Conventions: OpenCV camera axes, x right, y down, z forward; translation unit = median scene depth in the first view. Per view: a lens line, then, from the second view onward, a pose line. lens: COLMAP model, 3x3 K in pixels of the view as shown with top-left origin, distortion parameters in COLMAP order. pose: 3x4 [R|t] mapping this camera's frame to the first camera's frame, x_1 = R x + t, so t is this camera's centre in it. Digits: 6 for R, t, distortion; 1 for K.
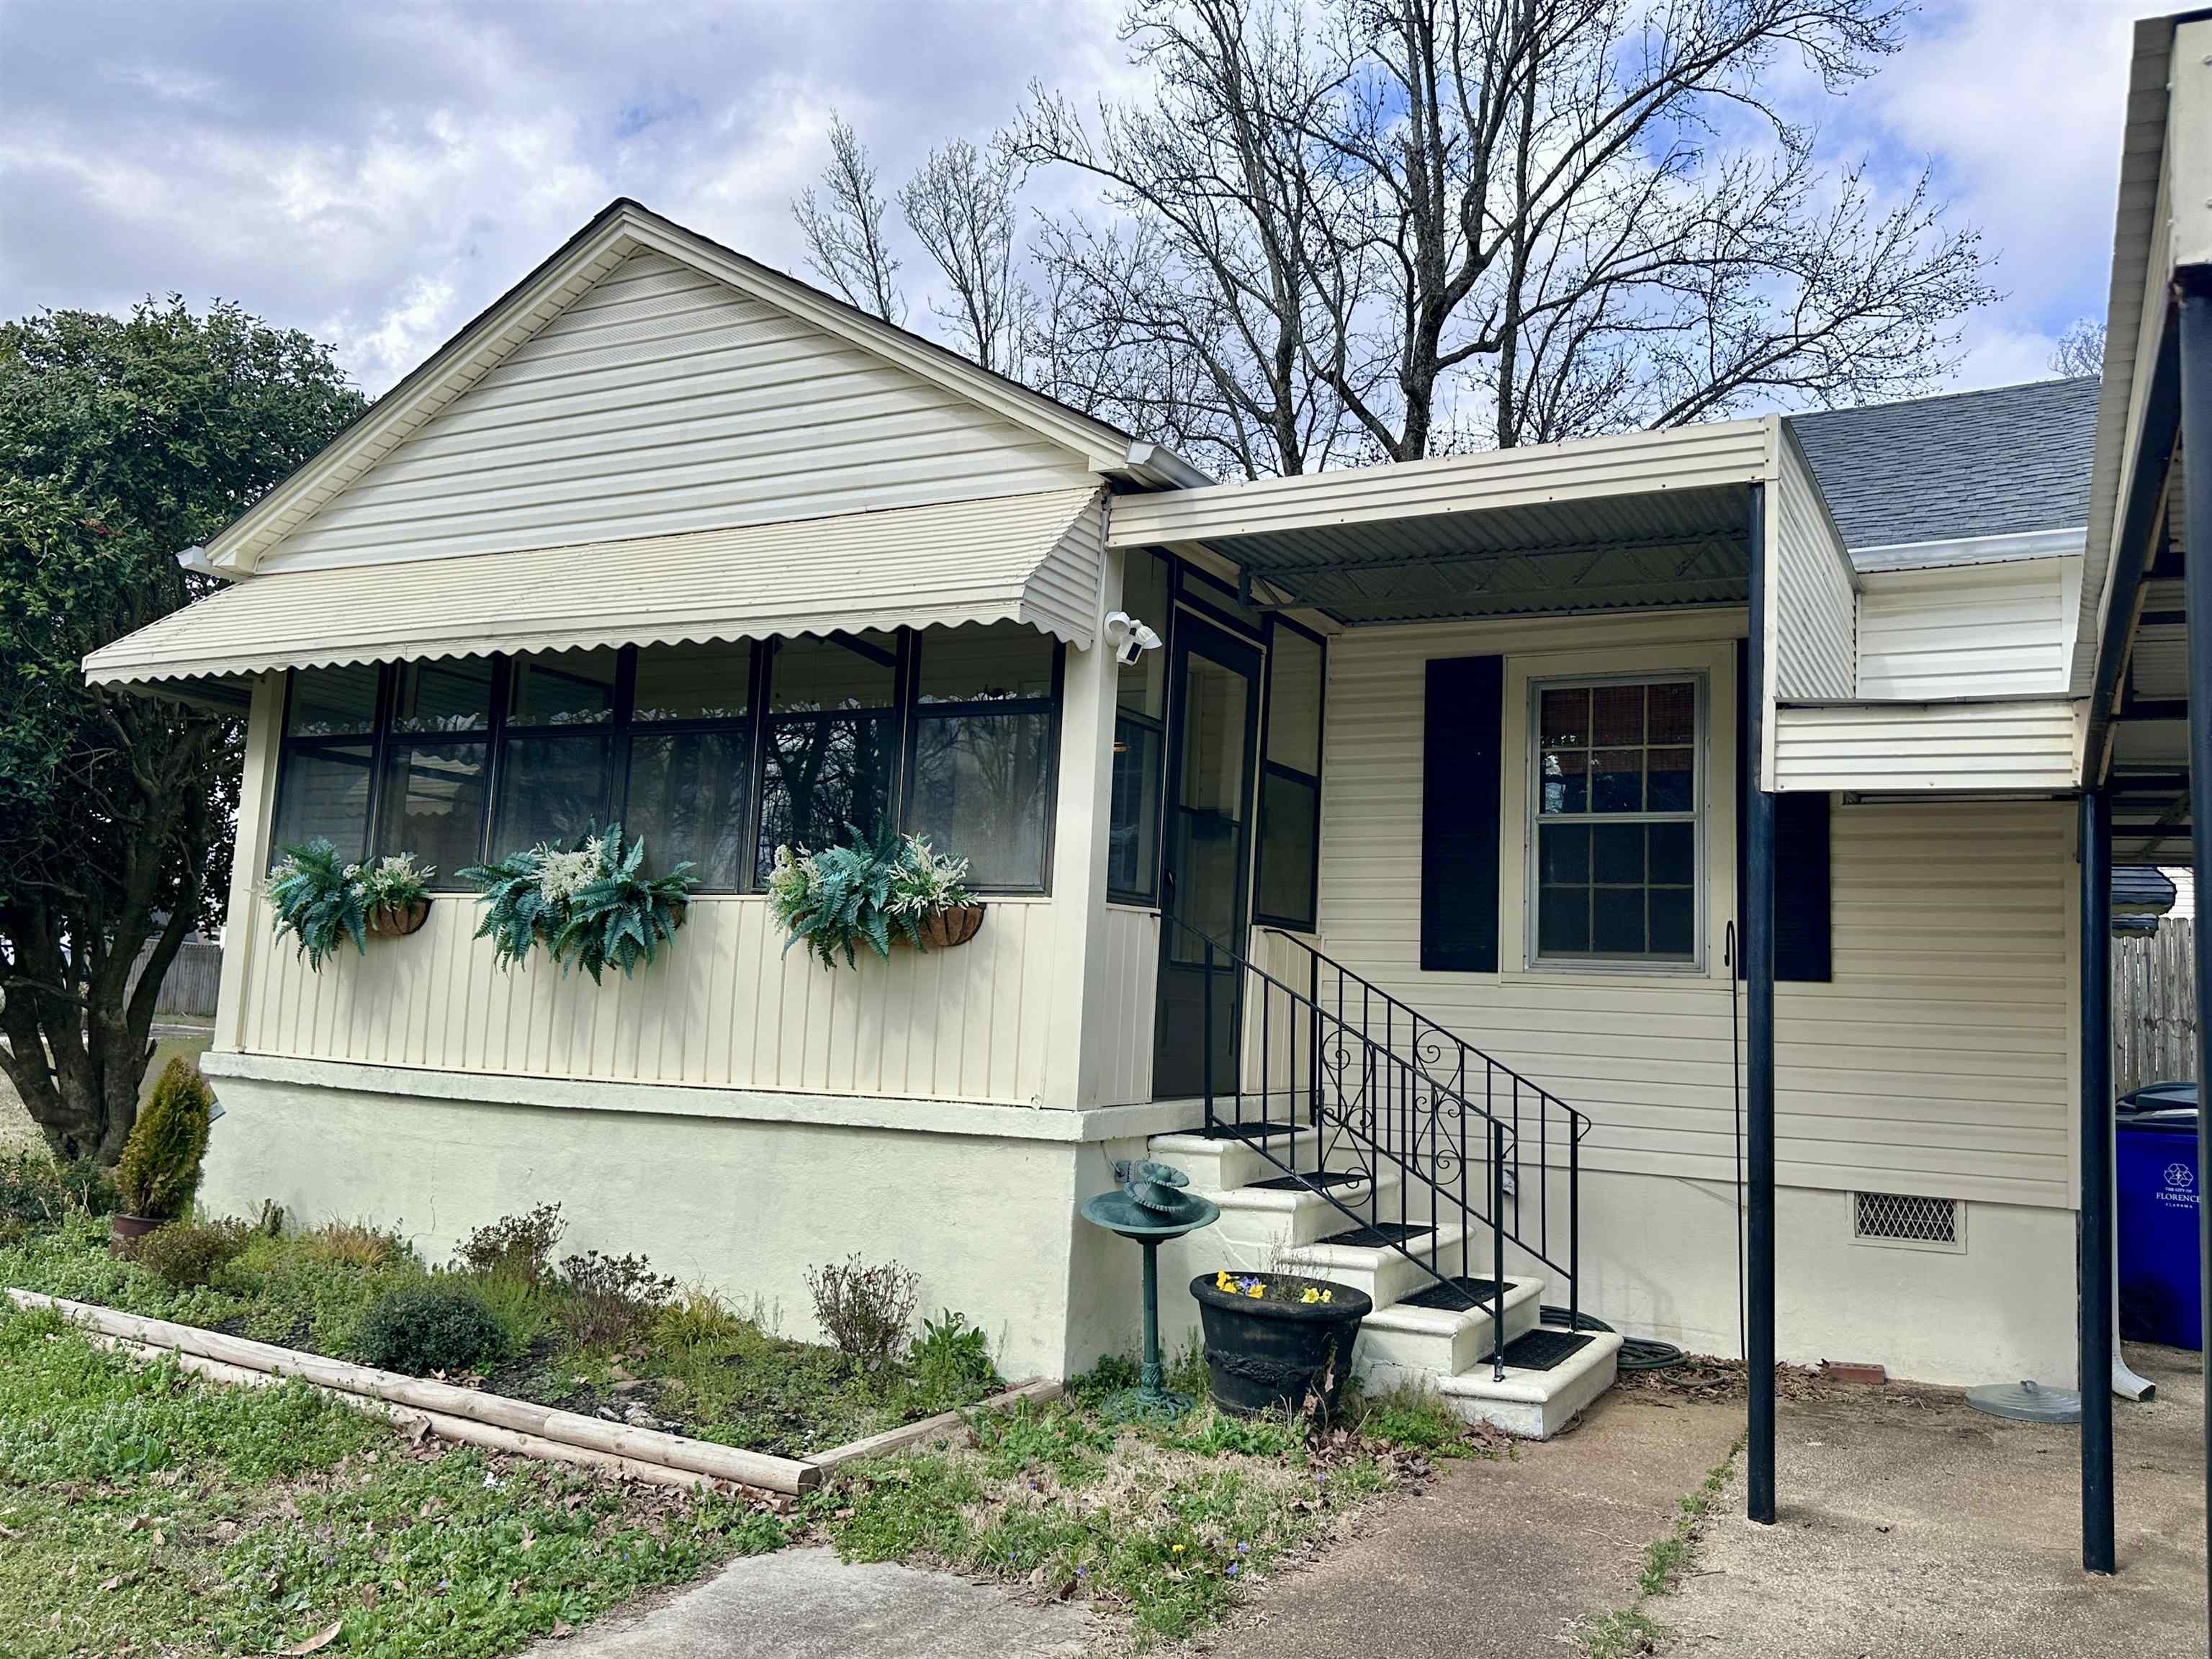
lens RADIAL K [[1743.7, 0, 1114.2], [0, 1743.7, 833.2], [0, 0, 1]] dist [0.127749, -0.256119]
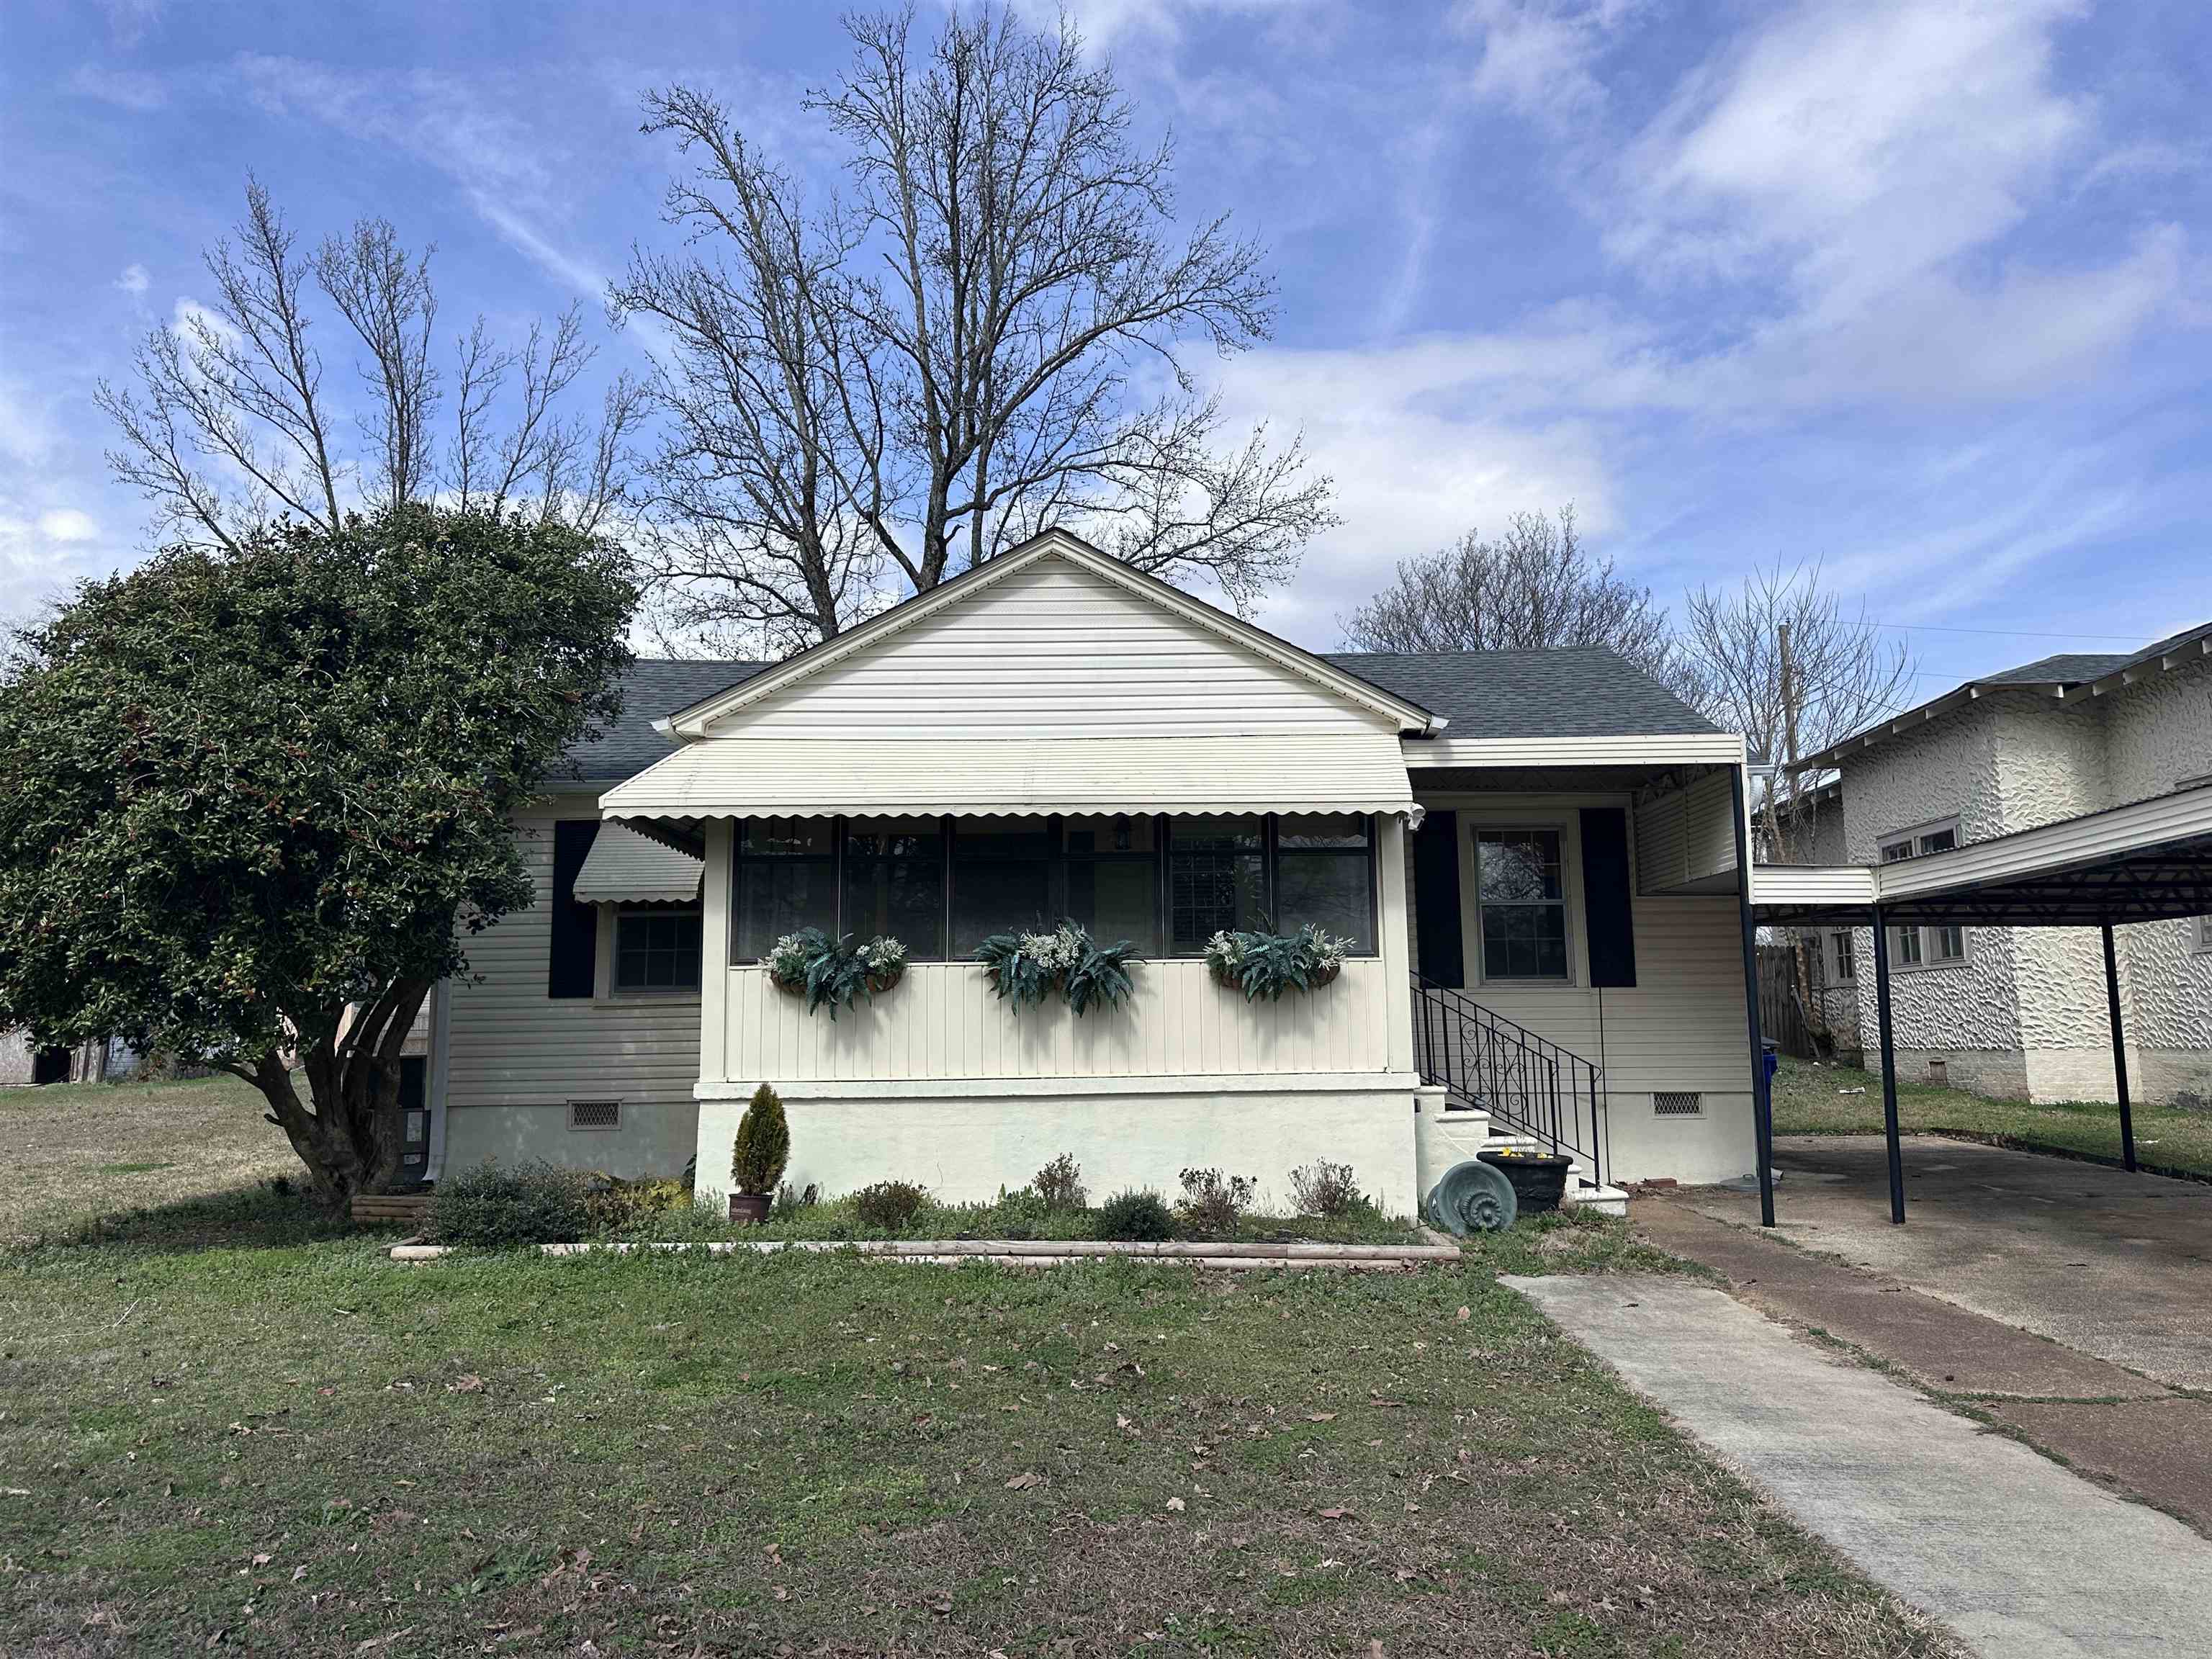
lens RADIAL K [[1566.3, 0, 1106.0], [0, 1566.3, 829.5], [0, 0, 1]] dist [0.071456, -0.000169]
pose [[0.890150, 0.004795, 0.455643, -0.916689], [0.003200, 0.999854, -0.016774, -0.062258], [-0.455657, 0.016390, 0.890004, -0.295815]]
